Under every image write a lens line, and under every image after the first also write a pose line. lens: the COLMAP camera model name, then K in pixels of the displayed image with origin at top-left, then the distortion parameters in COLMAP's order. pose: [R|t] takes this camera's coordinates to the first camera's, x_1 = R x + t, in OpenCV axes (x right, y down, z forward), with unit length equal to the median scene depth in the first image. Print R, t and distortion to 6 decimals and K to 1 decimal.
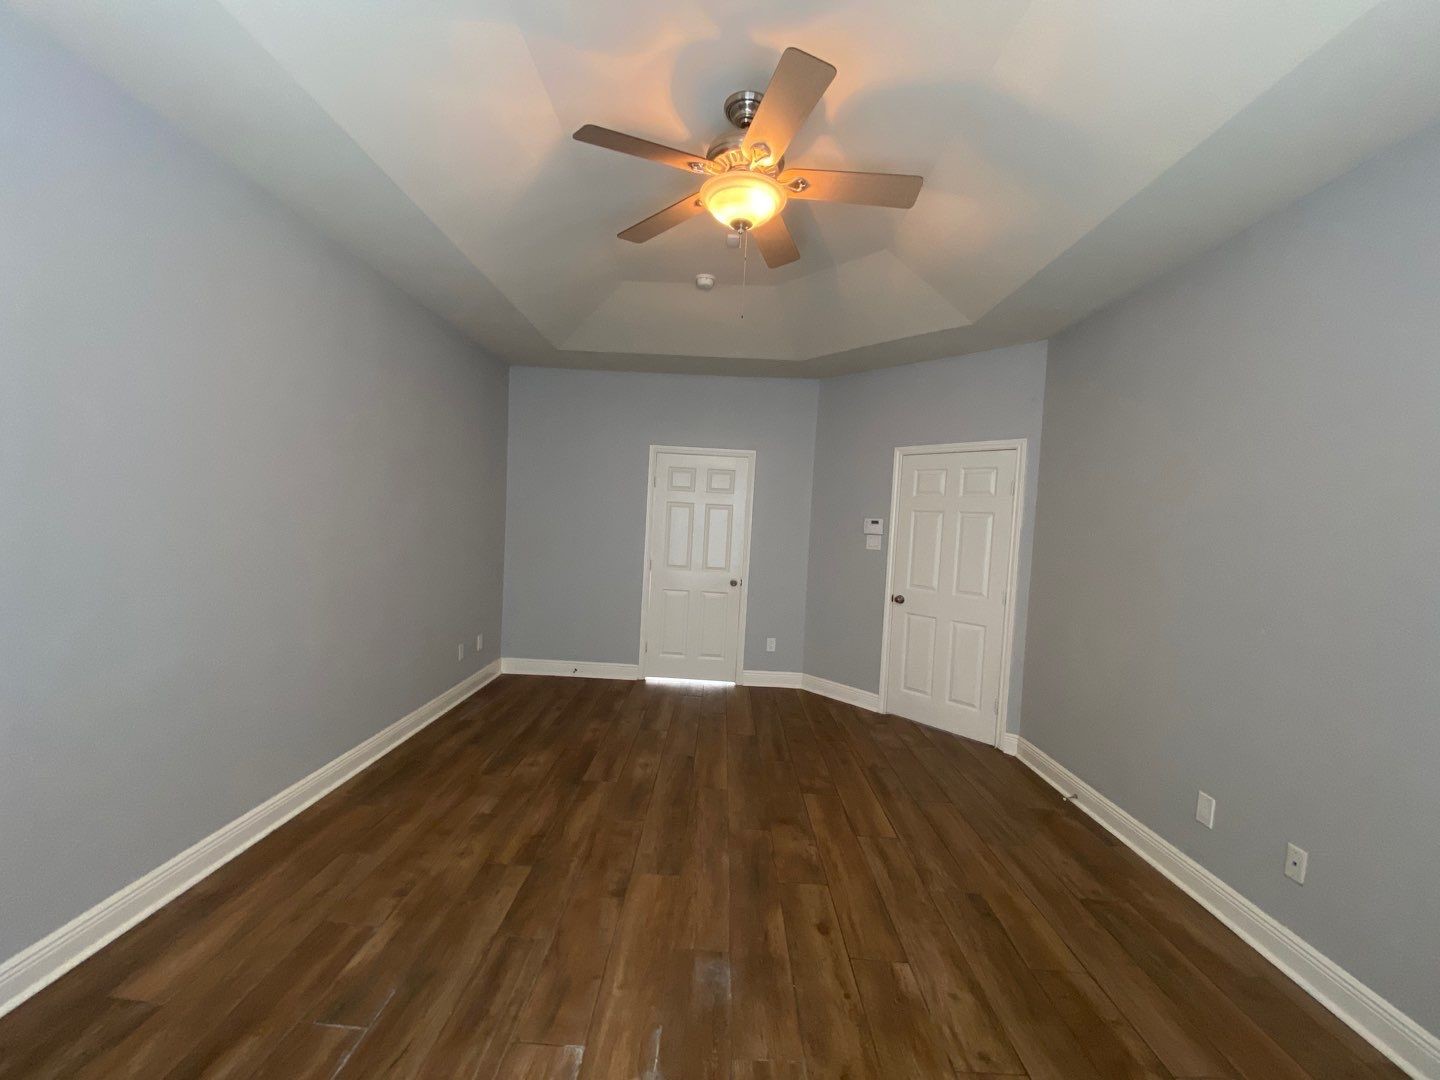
lens RADIAL K [[580.3, 0, 718.7], [0, 580.3, 537.3], [0, 0, 1]] dist [0.017070, -0.003276]
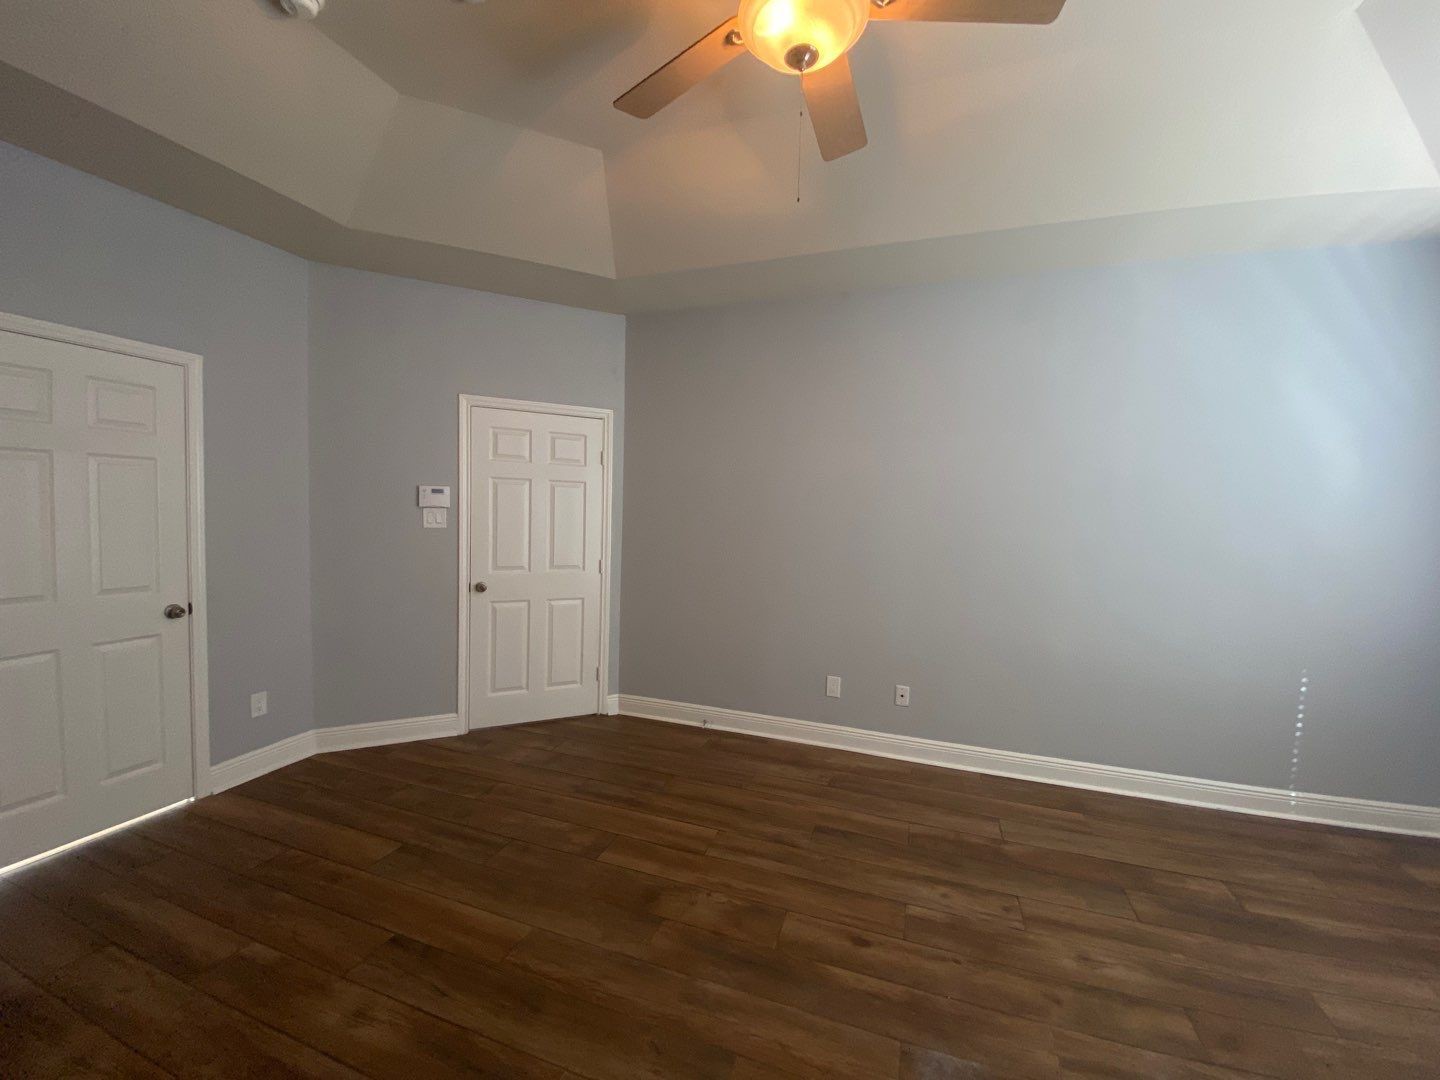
lens RADIAL K [[580.3, 0, 718.2], [0, 580.3, 538.8], [0, 0, 1]] dist [0.017070, -0.003276]
pose [[0.335277, -0.095691, 0.937247, -0.387543], [0.017447, 0.995288, 0.095376, -0.036869], [-0.941958, -0.015625, 0.335367, 0.492430]]
